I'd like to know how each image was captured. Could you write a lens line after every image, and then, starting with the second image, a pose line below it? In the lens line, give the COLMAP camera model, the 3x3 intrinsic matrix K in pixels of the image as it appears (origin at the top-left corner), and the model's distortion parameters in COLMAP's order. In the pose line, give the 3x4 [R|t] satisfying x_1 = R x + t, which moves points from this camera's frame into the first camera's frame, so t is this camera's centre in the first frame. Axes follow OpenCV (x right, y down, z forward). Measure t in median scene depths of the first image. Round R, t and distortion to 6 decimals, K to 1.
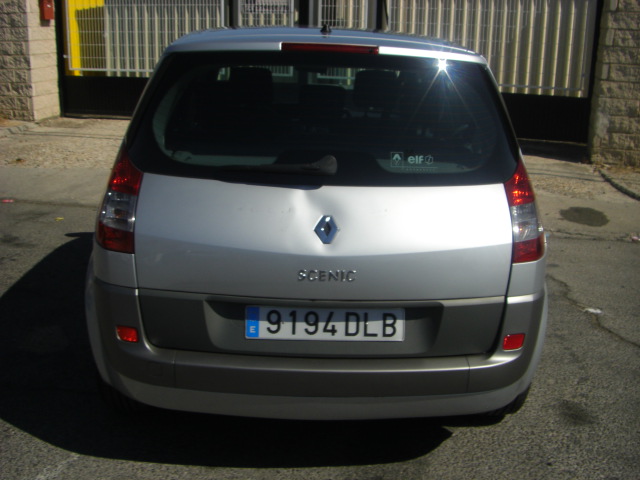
lens RADIAL K [[702.6, 0, 317.0], [0, 702.6, 233.6], [0, 0, 1]] dist [-0.132186, 0.000000]
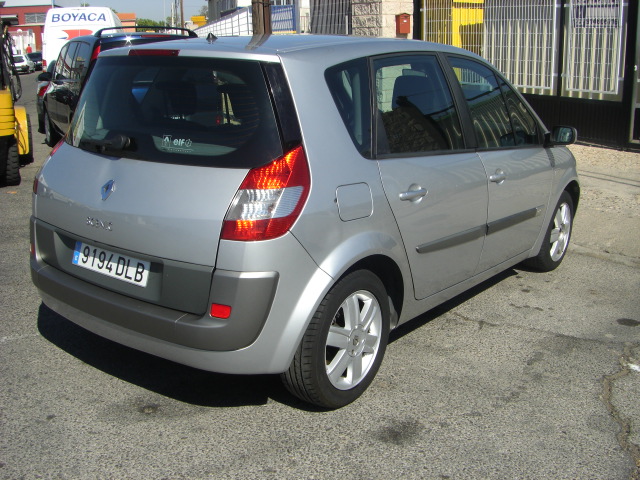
lens RADIAL K [[702.6, 0, 313.6], [0, 702.6, 241.6], [0, 0, 1]] dist [-0.132186, 0.000000]
pose [[0.780534, 0.146598, -0.607681, 1.079722], [-0.154363, 0.987209, 0.039886, -0.020425], [0.605755, 0.062671, 0.793179, 0.201062]]
